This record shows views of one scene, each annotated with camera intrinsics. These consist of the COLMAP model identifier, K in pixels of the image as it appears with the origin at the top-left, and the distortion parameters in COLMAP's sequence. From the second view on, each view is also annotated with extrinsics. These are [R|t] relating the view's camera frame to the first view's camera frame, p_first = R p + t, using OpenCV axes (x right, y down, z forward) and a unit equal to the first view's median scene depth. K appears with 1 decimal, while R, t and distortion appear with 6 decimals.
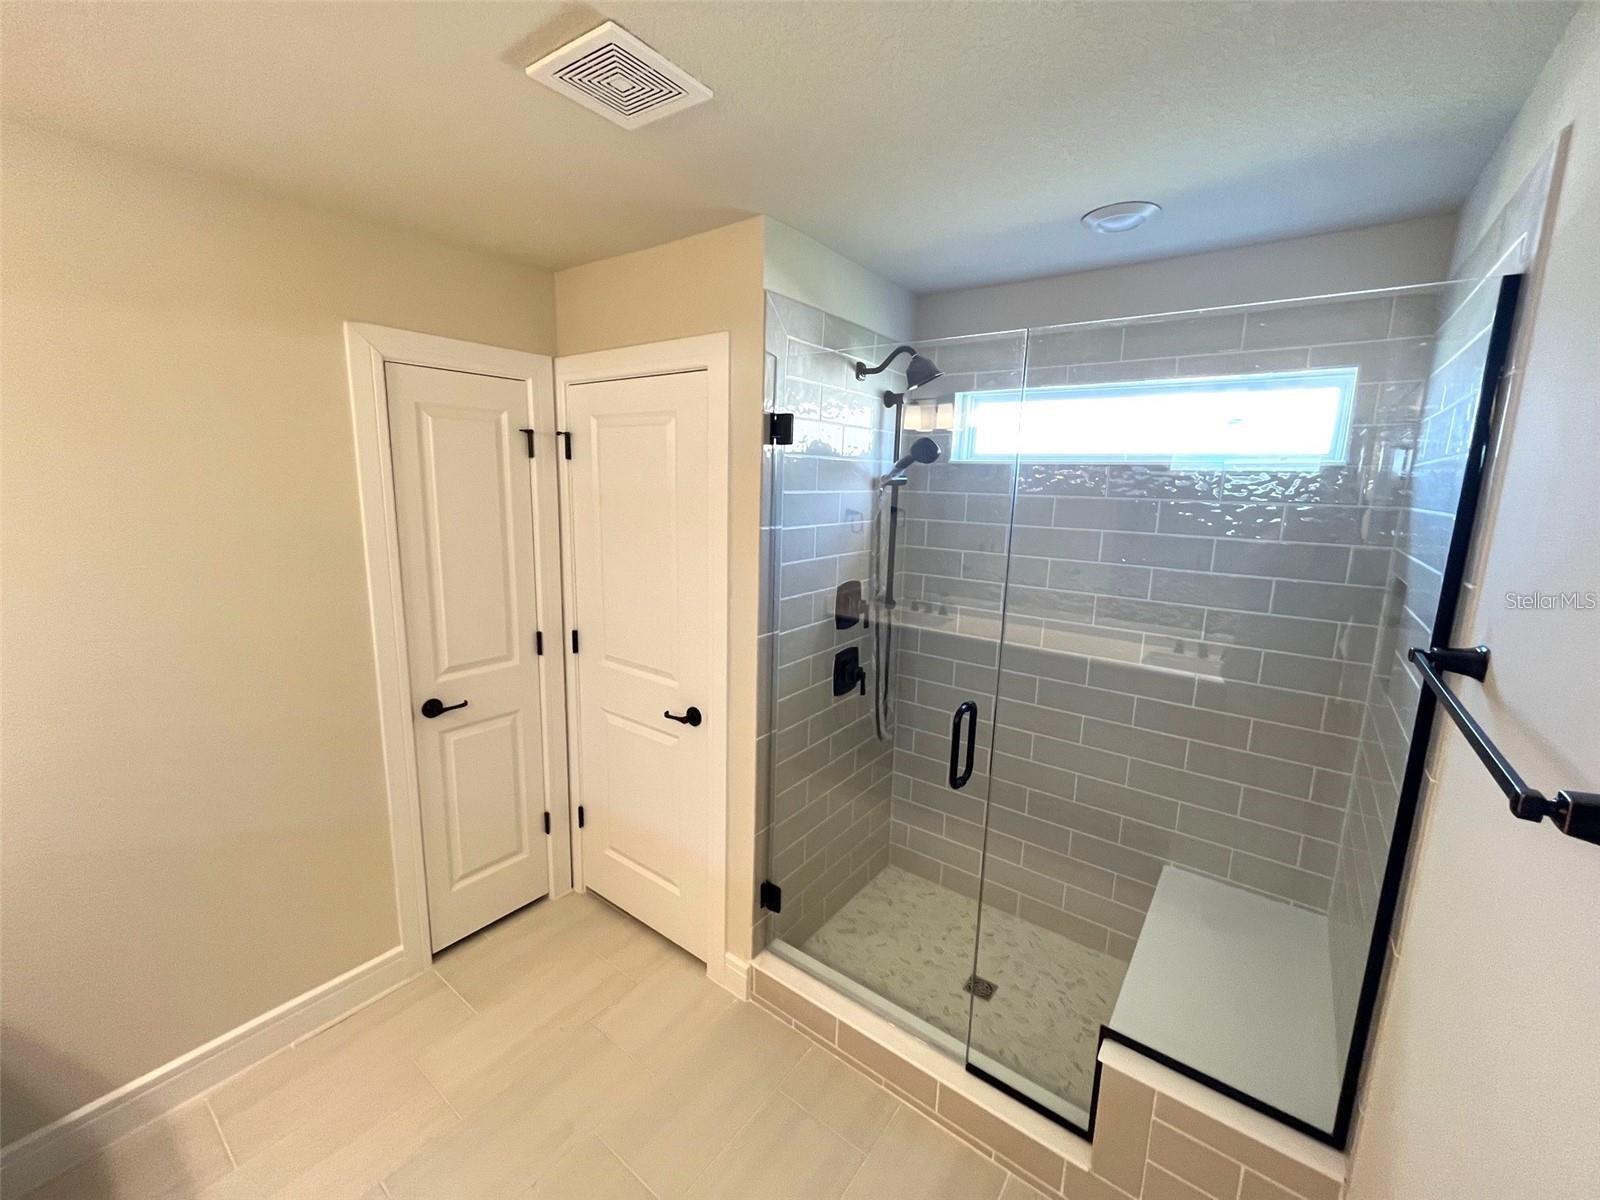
lens RADIAL K [[644.9, 0, 800.9], [0, 644.9, 597.0], [0, 0, 1]] dist [-0.002768, -0.000320]
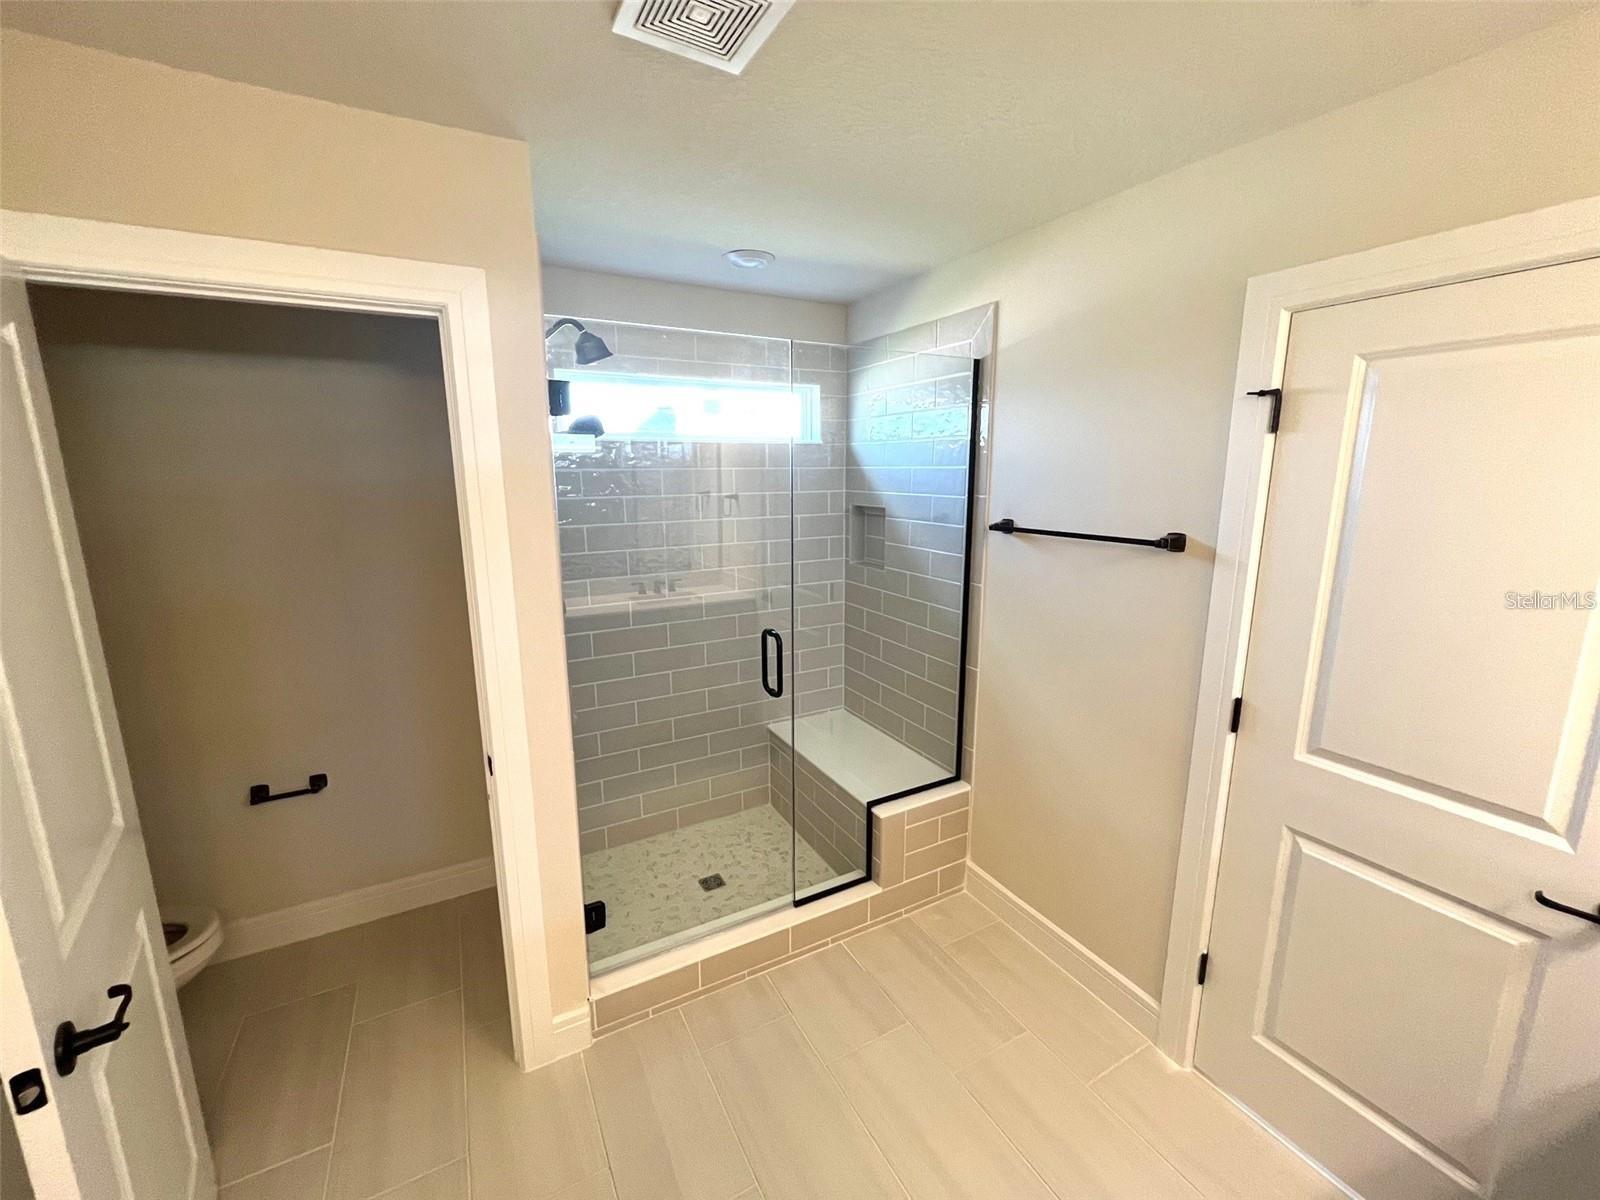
lens RADIAL K [[644.9, 0, 796.7], [0, 644.9, 595.2], [0, 0, 1]] dist [-0.002768, -0.000320]
pose [[0.413645, -0.200135, 0.888169, -0.744375], [0.176965, 0.974608, 0.137195, -0.058703], [-0.893074, 0.100425, 0.438559, 0.345388]]
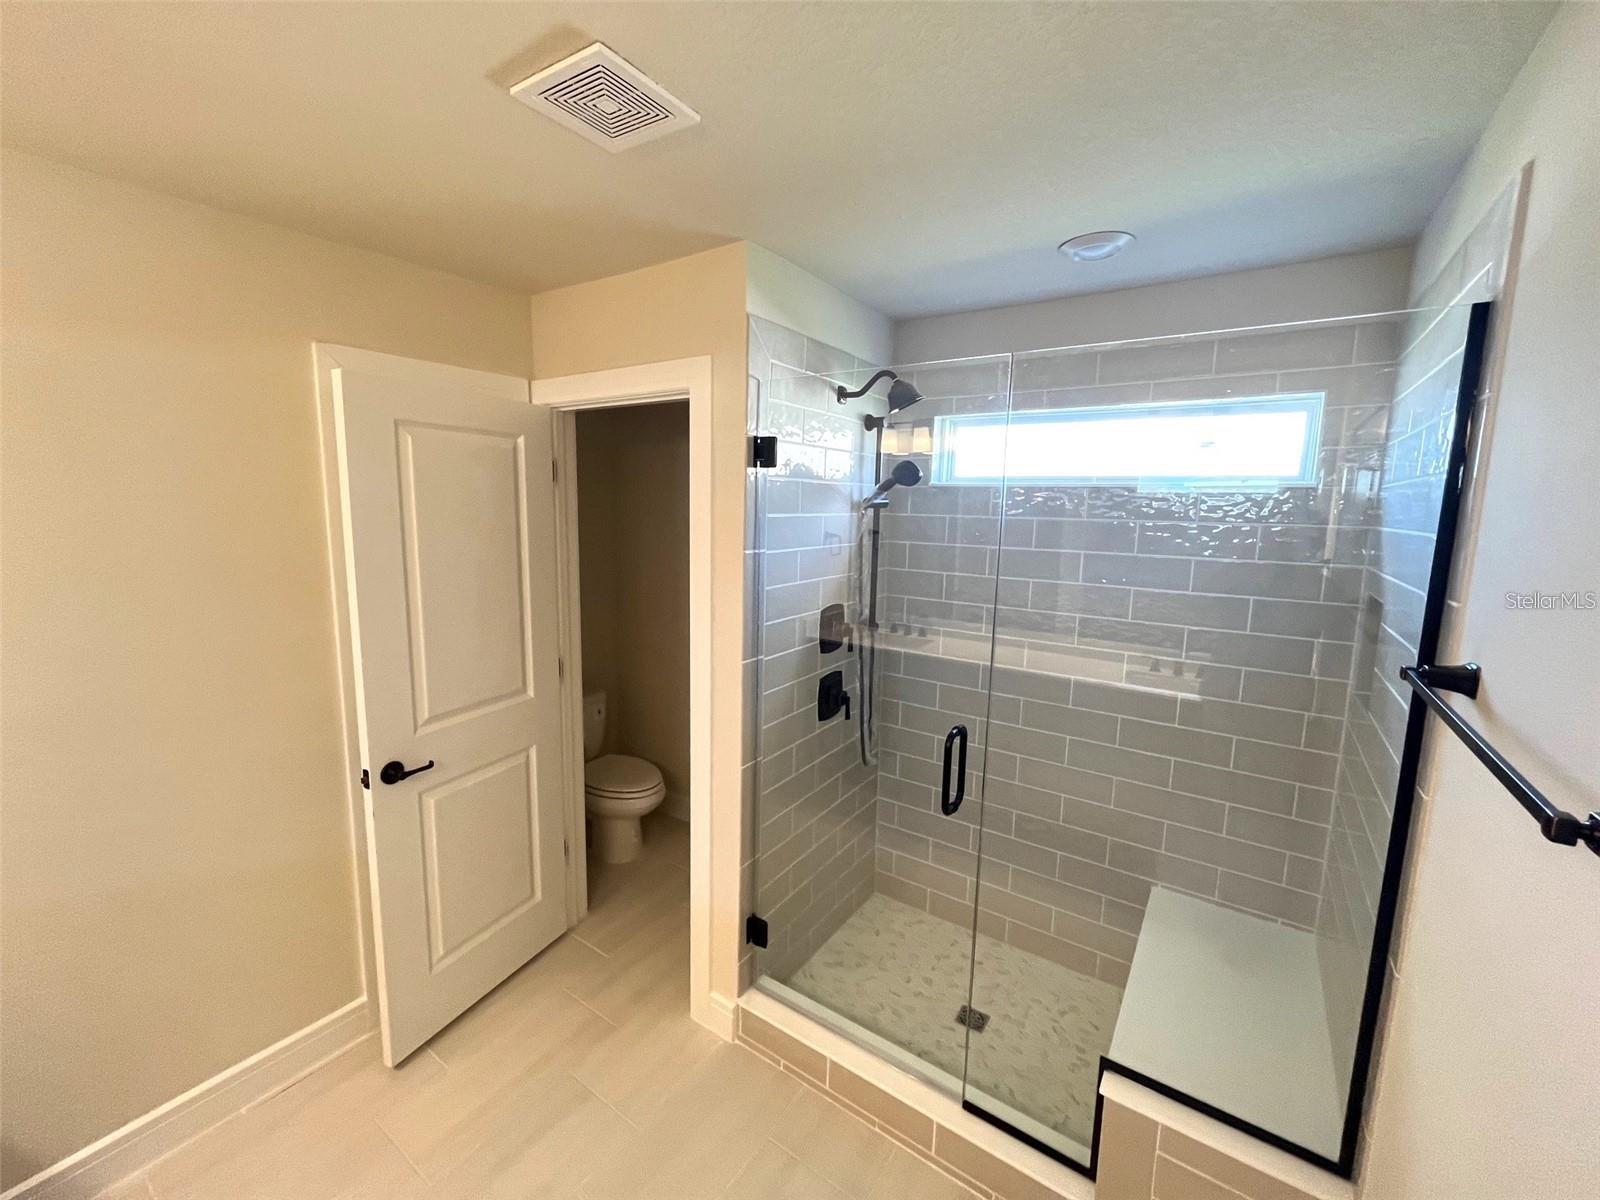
lens RADIAL K [[644.9, 0, 800.2], [0, 644.9, 597.1], [0, 0, 1]] dist [-0.002768, -0.000320]
pose [[0.999083, -0.010149, 0.041606, -0.019751], [0.011586, 0.999339, -0.034447, -0.002758], [-0.041229, 0.034897, 0.998540, 0.015502]]
